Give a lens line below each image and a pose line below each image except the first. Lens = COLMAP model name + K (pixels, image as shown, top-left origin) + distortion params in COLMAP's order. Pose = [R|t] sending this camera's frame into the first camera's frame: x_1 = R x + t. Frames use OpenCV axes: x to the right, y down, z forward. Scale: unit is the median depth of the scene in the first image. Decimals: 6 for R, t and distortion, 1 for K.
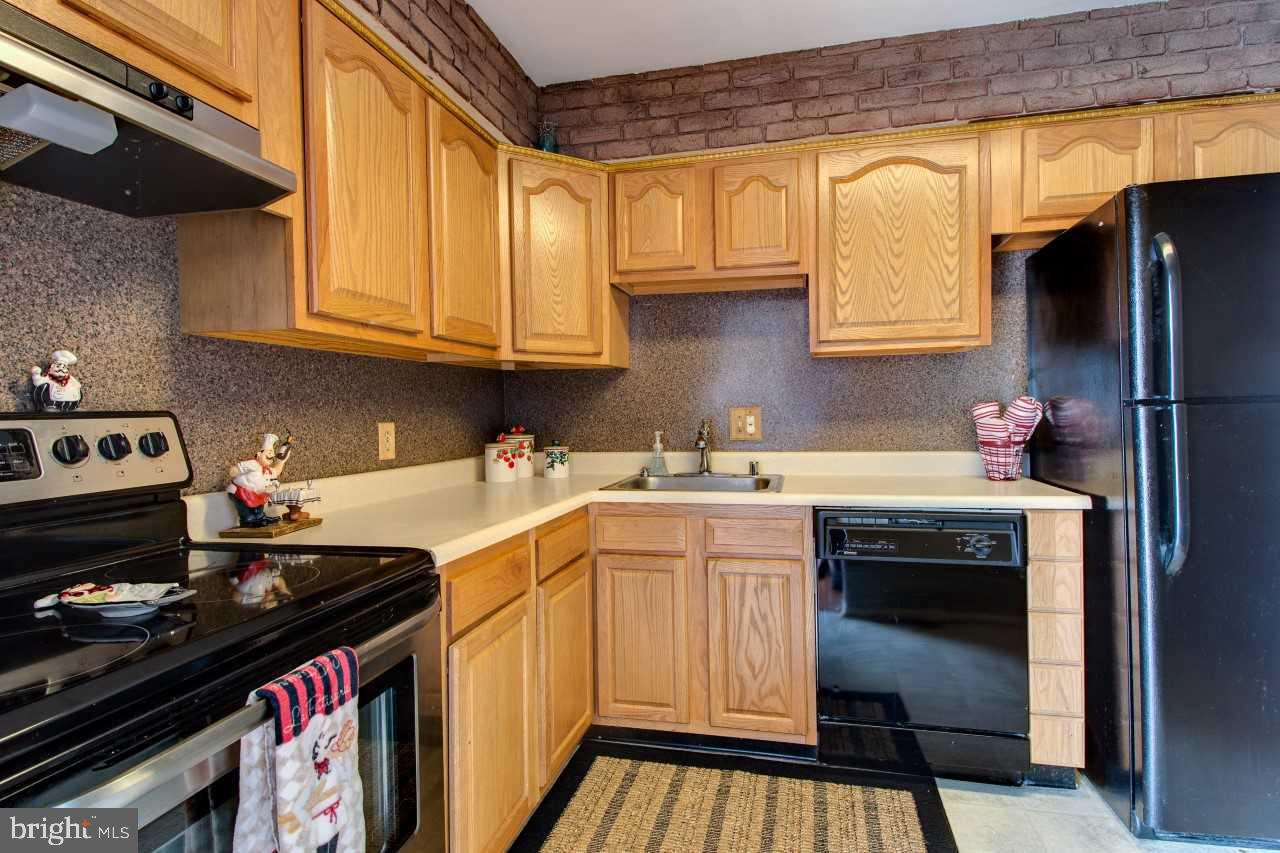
lens RADIAL K [[604.1, 0, 639.7], [0, 604.1, 390.9], [0, 0, 1]] dist [0.019650, -0.013883]
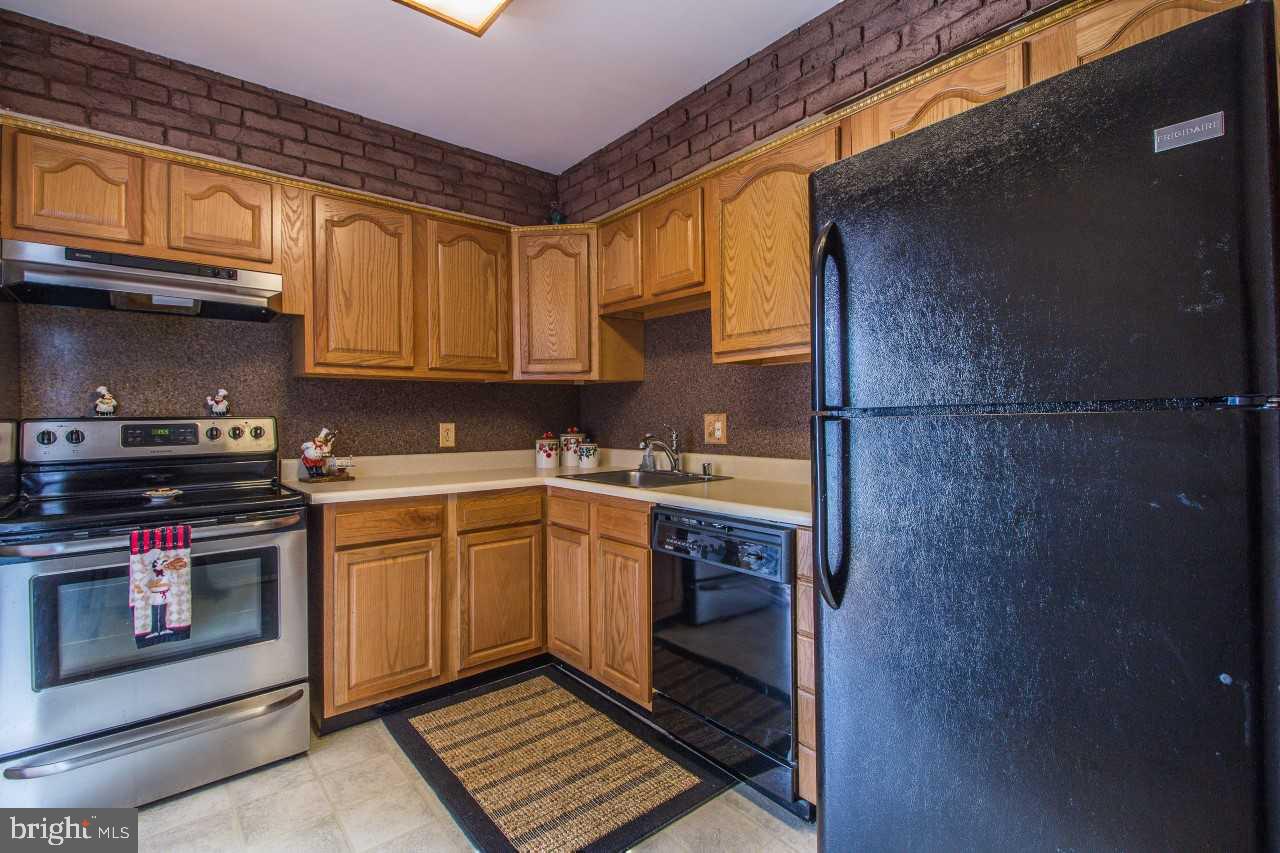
lens RADIAL K [[552.9, 0, 658.9], [0, 552.9, 389.6], [0, 0, 1]] dist [0.000933, -0.009203]
pose [[0.811910, -0.020485, -0.583424, 0.862074], [0.015591, 0.999789, -0.013406, -0.006527], [0.583575, 0.001788, 0.812057, 0.159199]]
